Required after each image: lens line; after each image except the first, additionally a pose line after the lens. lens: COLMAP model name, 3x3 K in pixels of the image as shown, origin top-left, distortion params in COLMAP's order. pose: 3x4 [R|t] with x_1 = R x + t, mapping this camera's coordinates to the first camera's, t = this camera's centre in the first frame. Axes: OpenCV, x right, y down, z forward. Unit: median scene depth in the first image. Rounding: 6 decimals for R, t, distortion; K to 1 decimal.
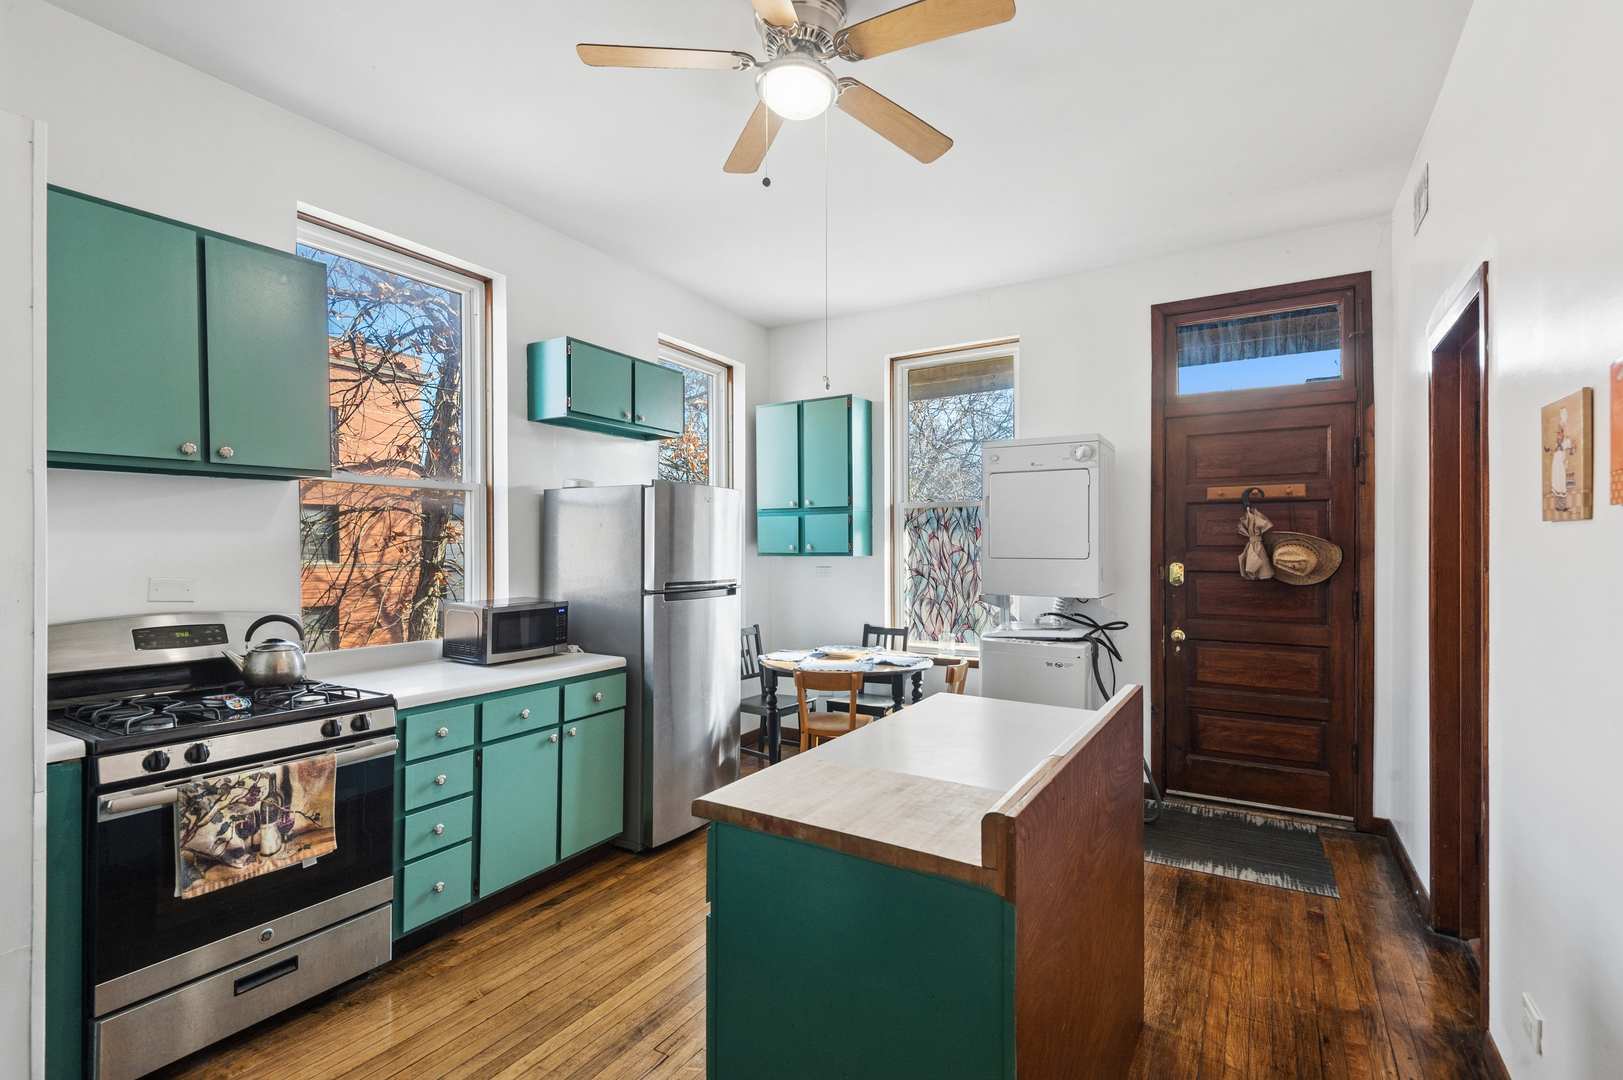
lens RADIAL K [[747.4, 0, 802.9], [0, 747.4, 542.1], [0, 0, 1]] dist [0.039666, -0.029840]
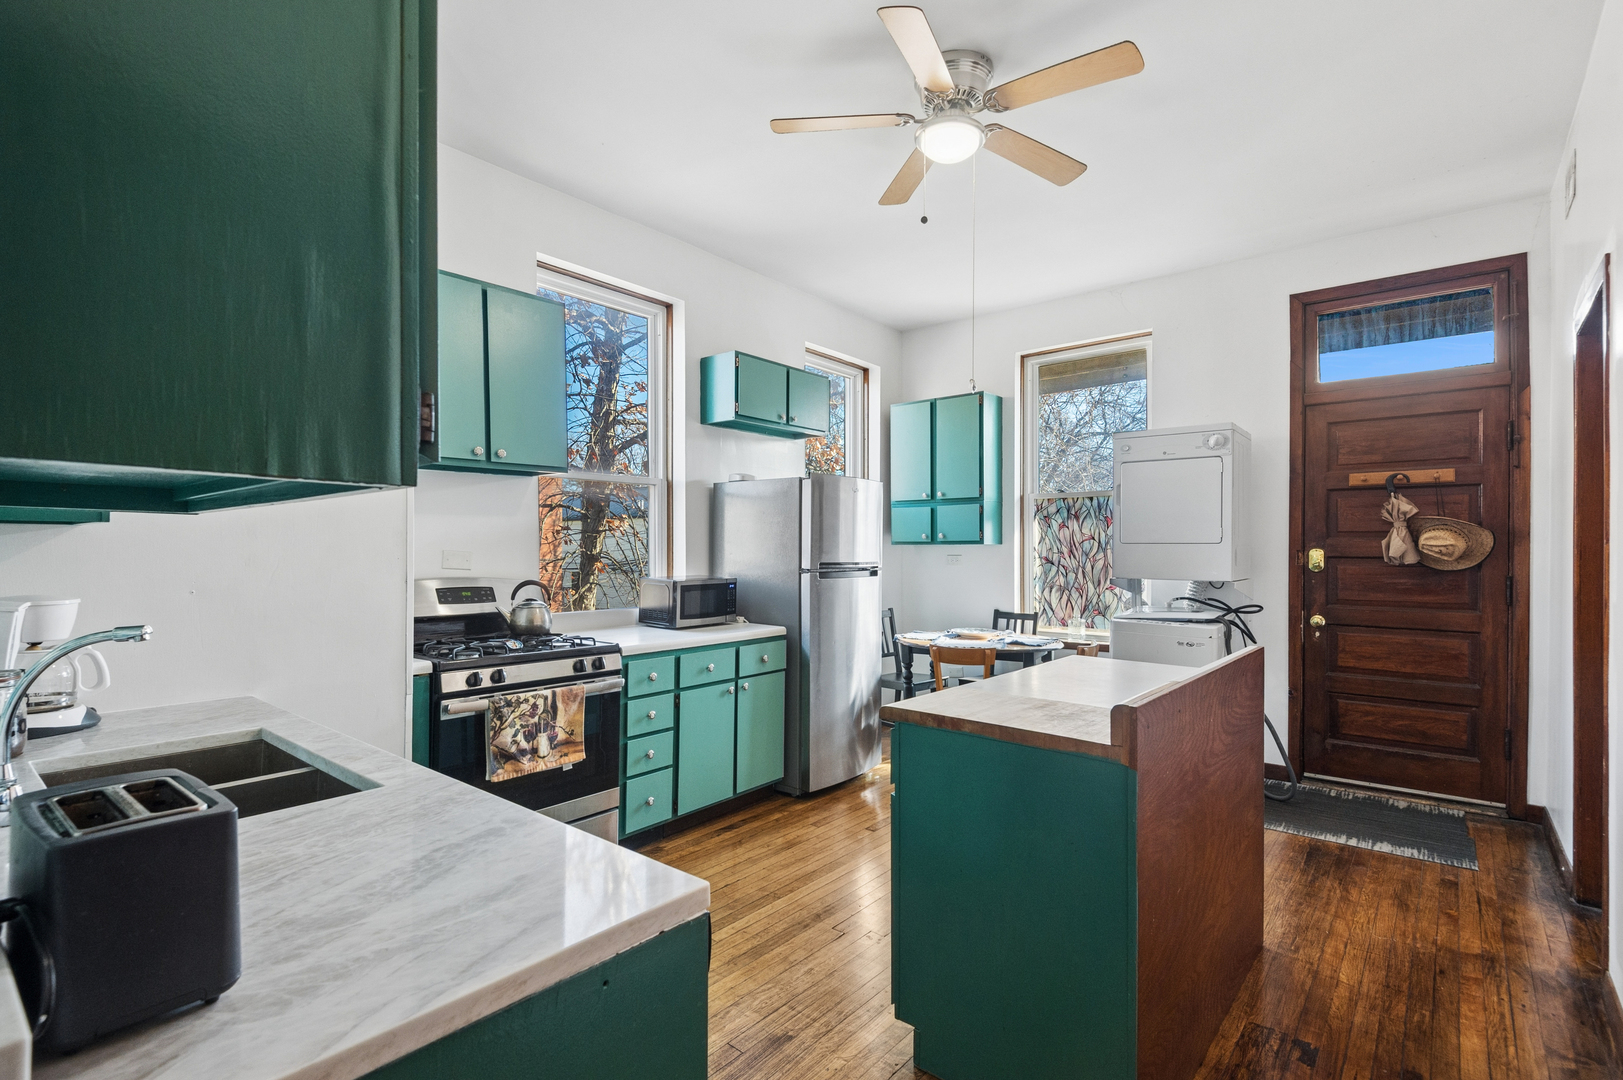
lens RADIAL K [[760.5, 0, 796.6], [0, 760.5, 546.2], [0, 0, 1]] dist [0.035134, -0.024917]
pose [[0.987543, 0.001805, -0.157339, -0.039097], [-0.001023, 0.999987, 0.005049, 0.025568], [0.157346, -0.004825, 0.987532, -0.167316]]
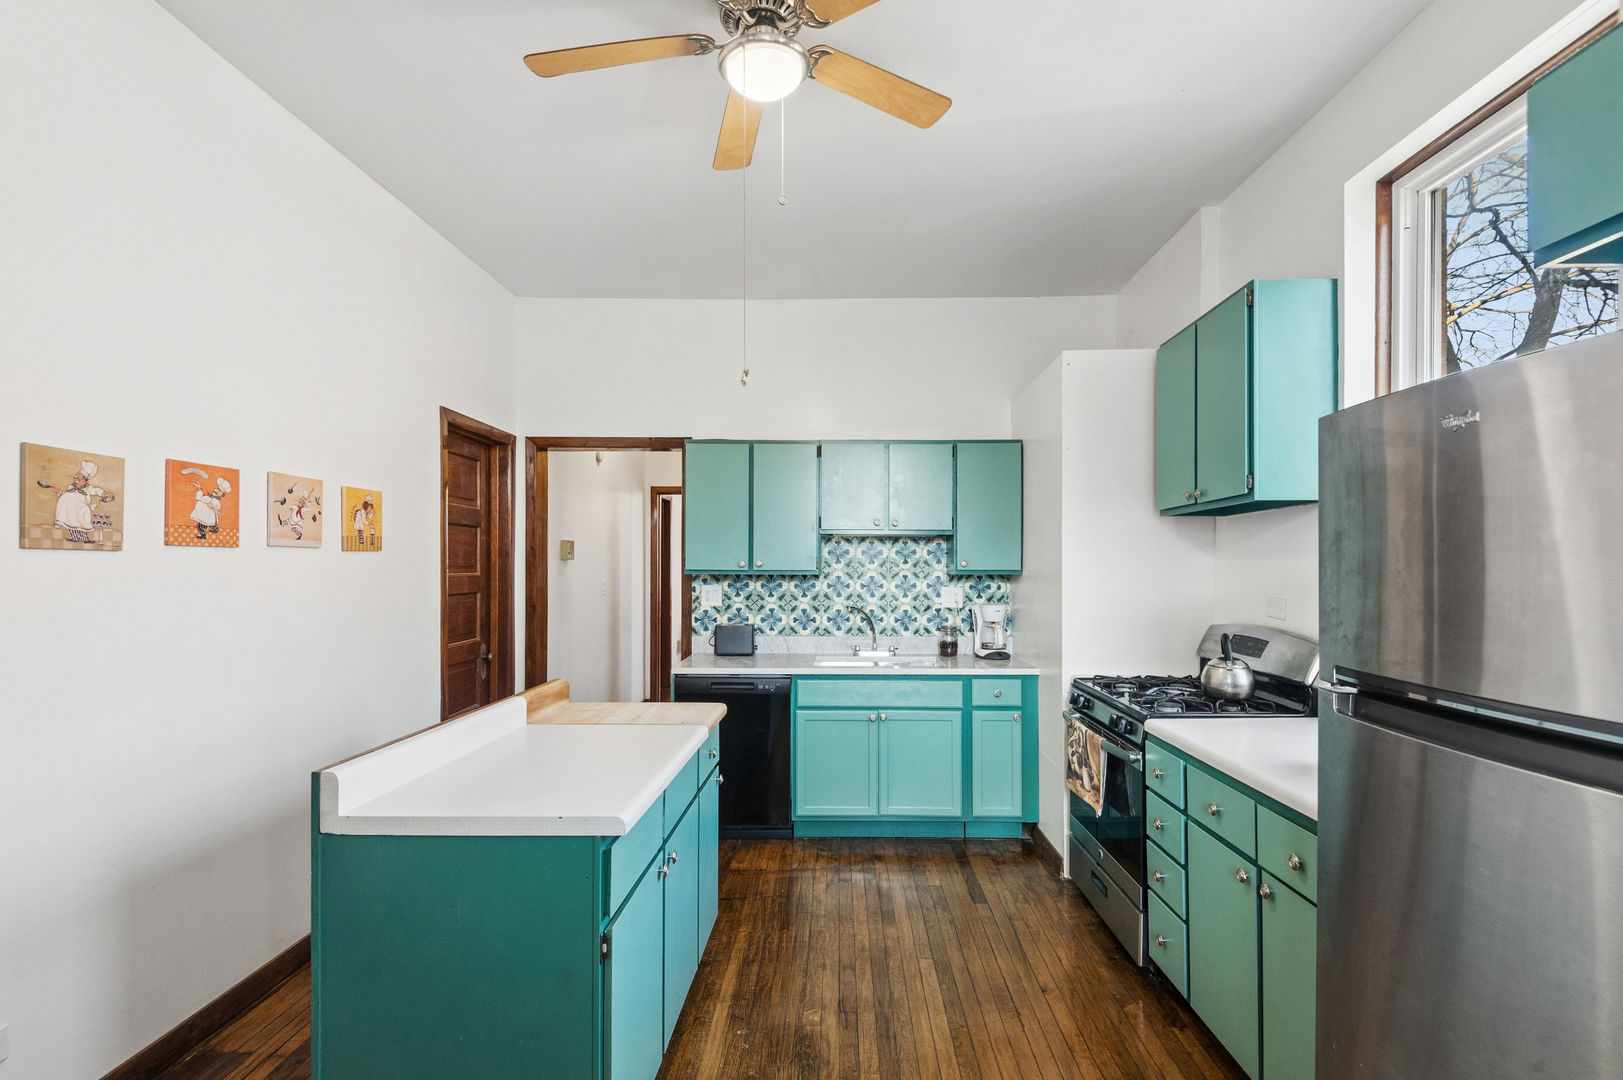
lens RADIAL K [[757.0, 0, 814.0], [0, 757.0, 565.6], [0, 0, 1]] dist [0.038662, -0.031586]
pose [[-0.866898, -0.000601, -0.498486, 0.292524], [-0.000684, 1.000000, -0.000016, -0.000626], [0.498486, 0.000327, -0.866898, 1.331517]]
